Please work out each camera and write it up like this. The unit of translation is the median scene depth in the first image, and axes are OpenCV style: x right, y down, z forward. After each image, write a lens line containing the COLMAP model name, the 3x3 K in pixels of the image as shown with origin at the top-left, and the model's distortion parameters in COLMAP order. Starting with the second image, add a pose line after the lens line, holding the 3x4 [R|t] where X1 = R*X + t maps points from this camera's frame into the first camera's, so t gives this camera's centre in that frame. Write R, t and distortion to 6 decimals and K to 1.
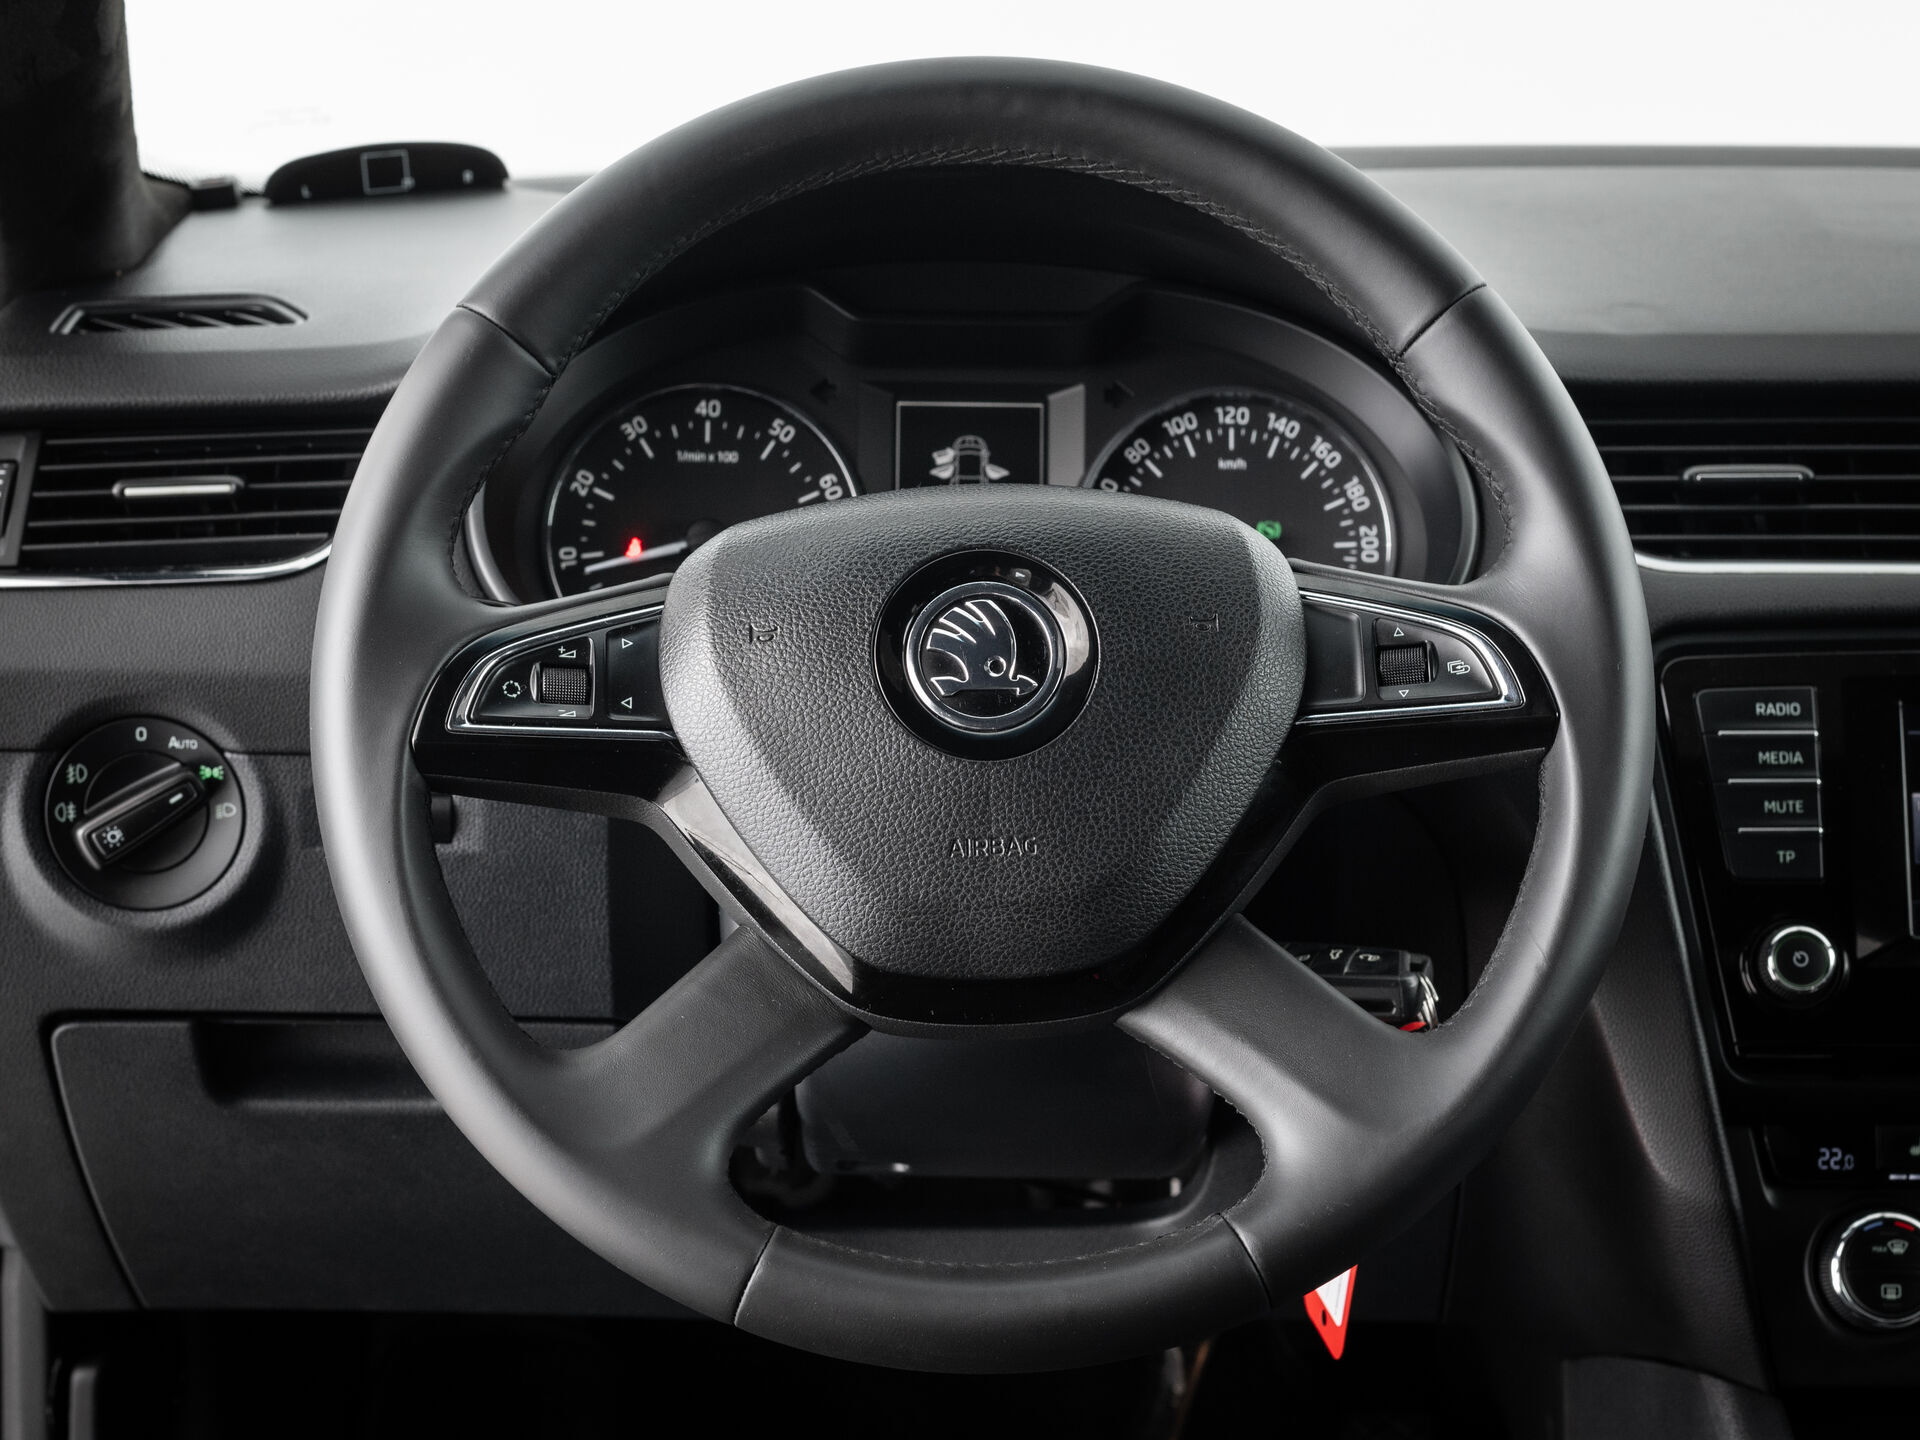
lens RADIAL K [[3835.9, 0, 971.1], [0, 3835.9, 724.4], [0, 0, 1]] dist [-0.013014, 0.000000]
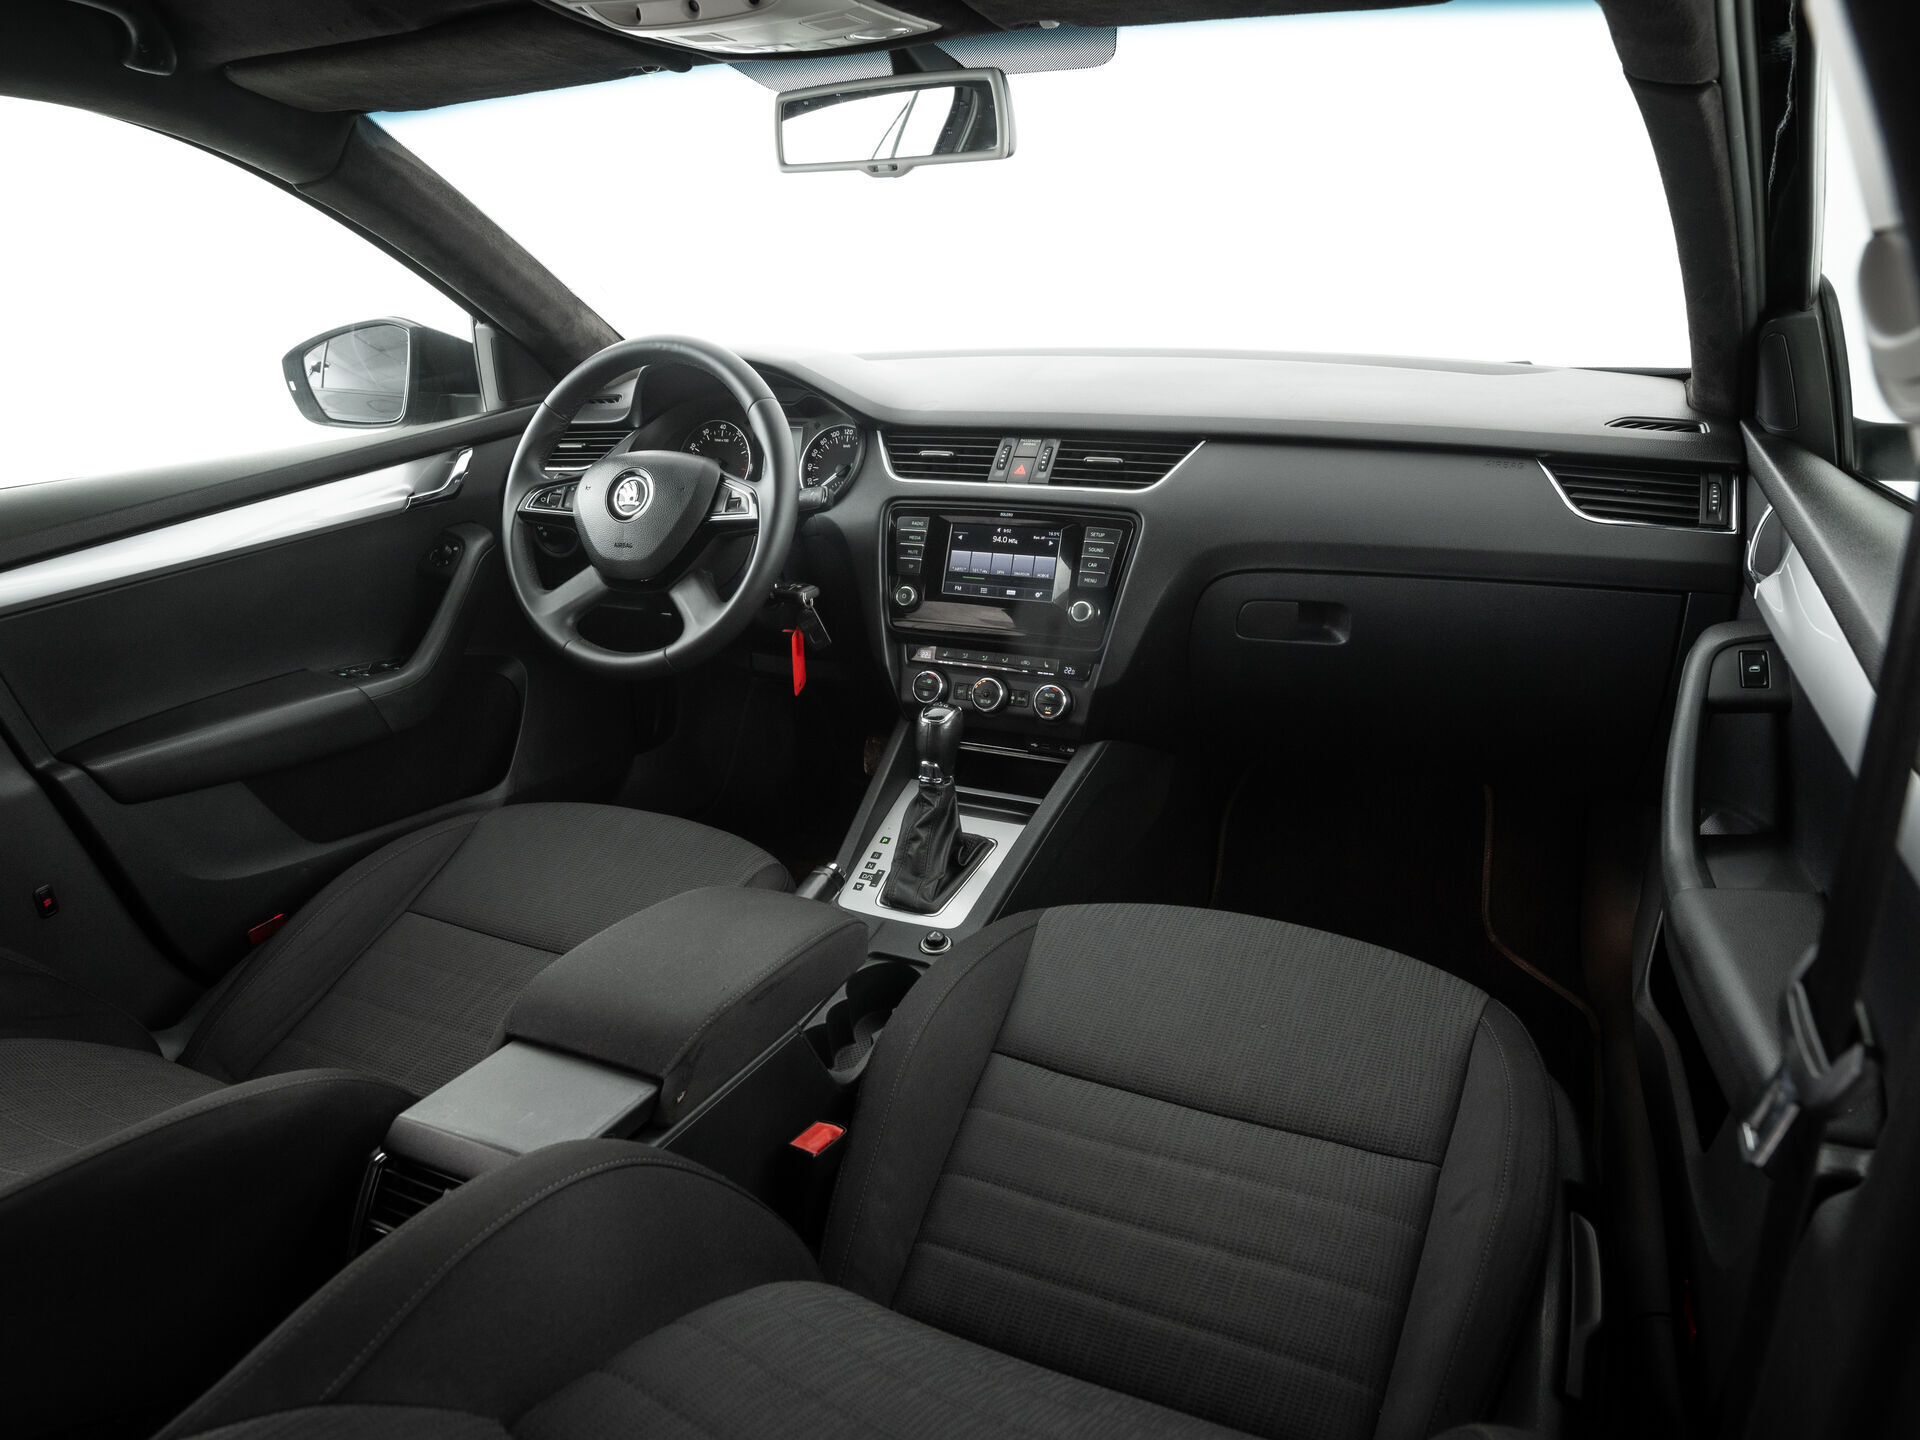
lens RADIAL K [[1256.3, 0, 961.1], [0, 1256.3, 721.4], [0, 0, 1]] dist [-0.021653, -0.005077]
pose [[0.905214, 0.117499, -0.408388, 0.731478], [-0.052244, 0.984495, 0.167451, -0.019913], [0.421731, -0.130243, 0.897318, -0.015688]]
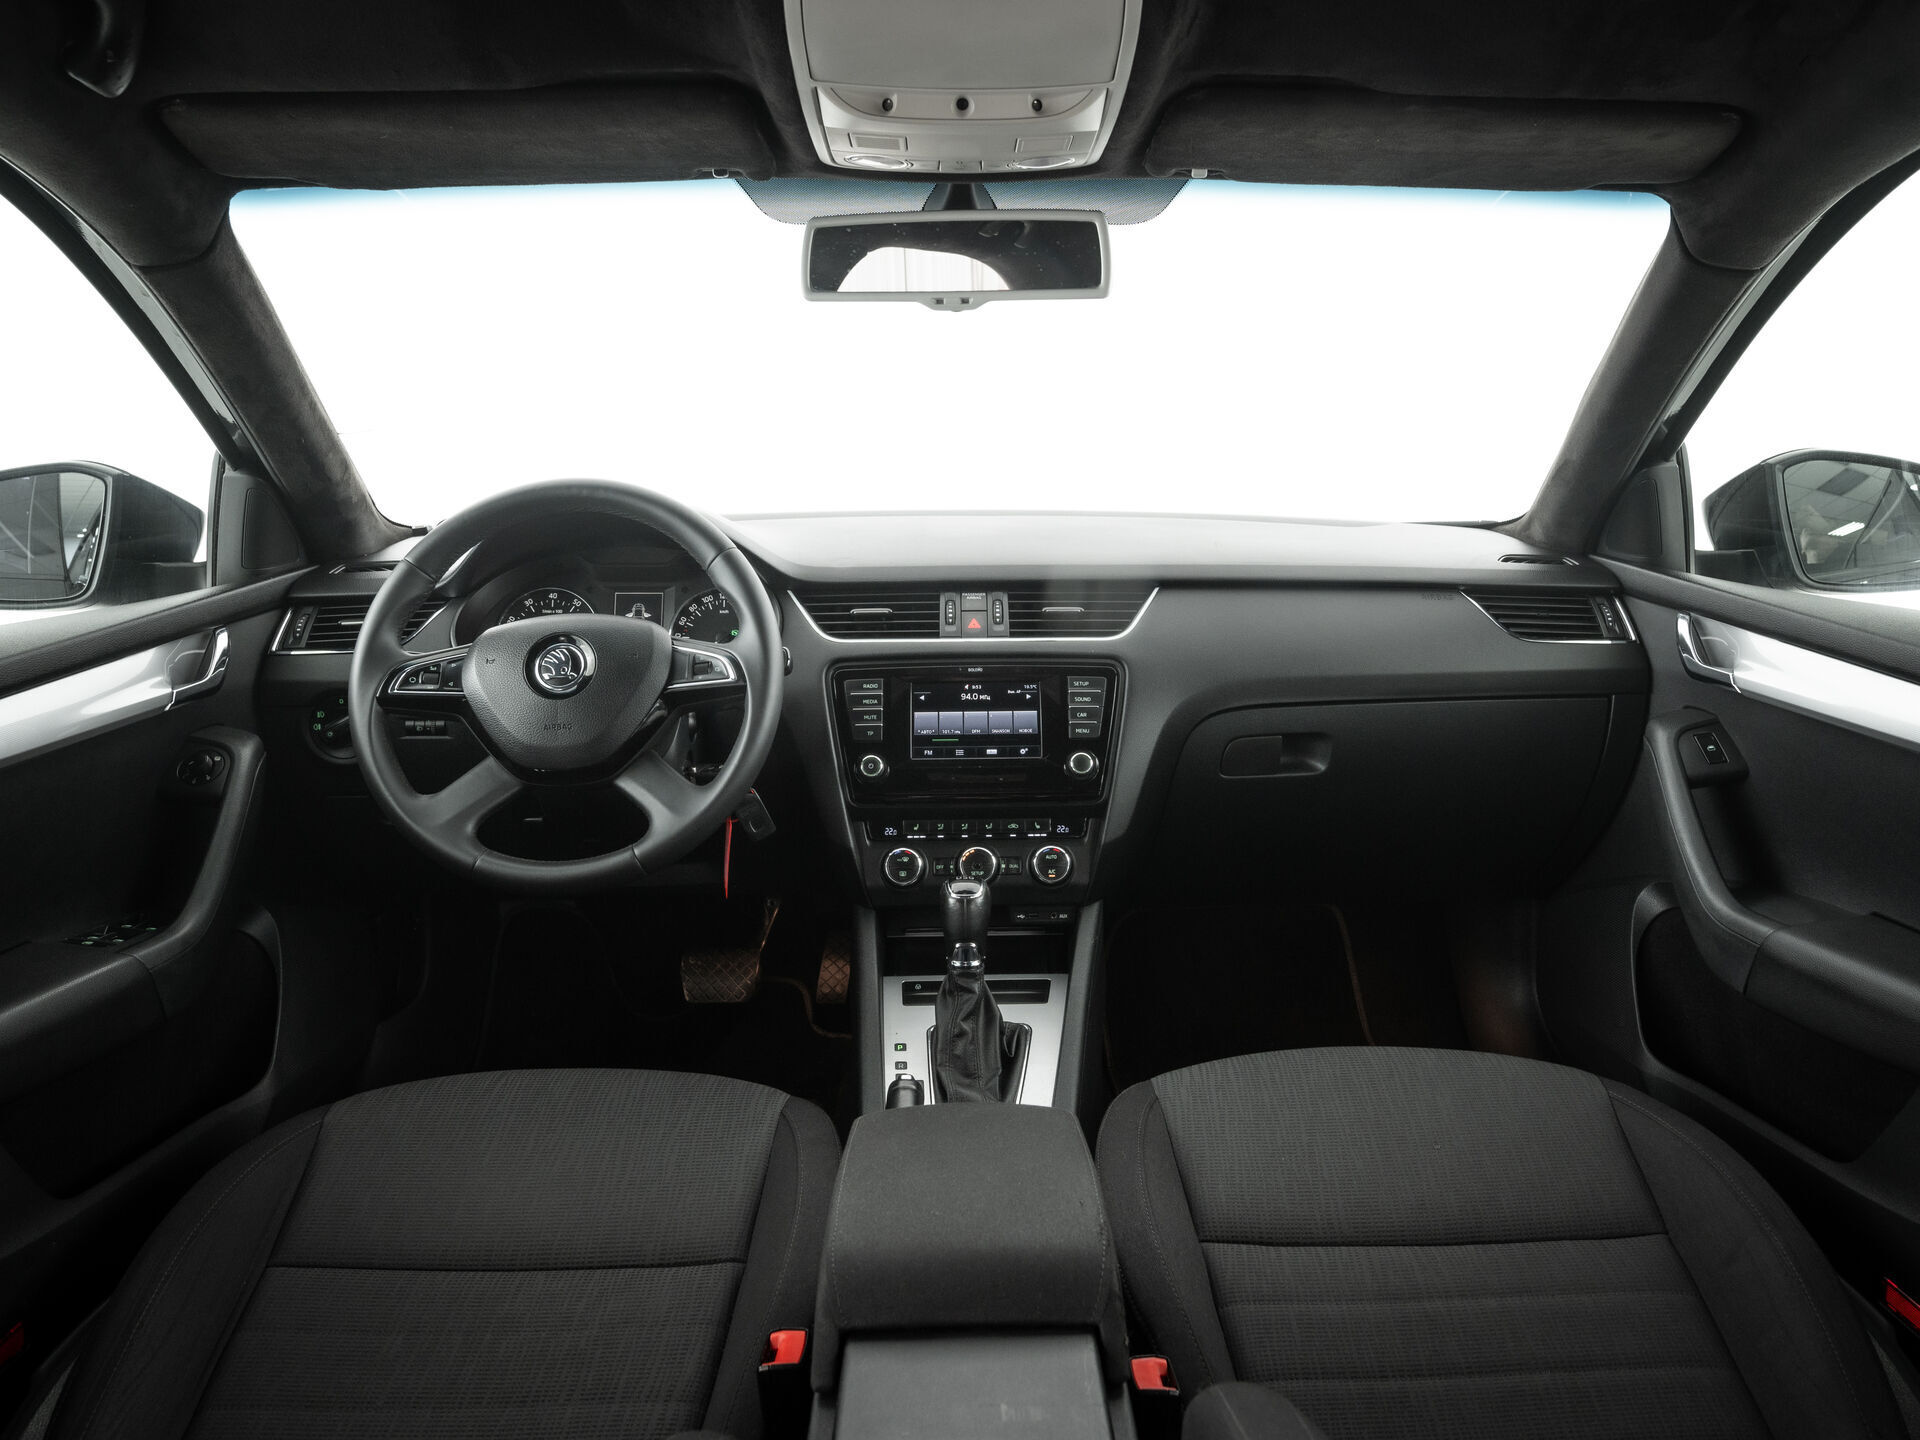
lens RADIAL K [[1342.5, 0, 993.1], [0, 1342.5, 687.1], [0, 0, 1]] dist [-0.023497, -0.003707]
pose [[0.999675, -0.013028, 0.021924, 0.287864], [0.013747, 0.999362, -0.032978, 0.034256], [-0.021481, 0.033269, 0.999216, -0.084386]]
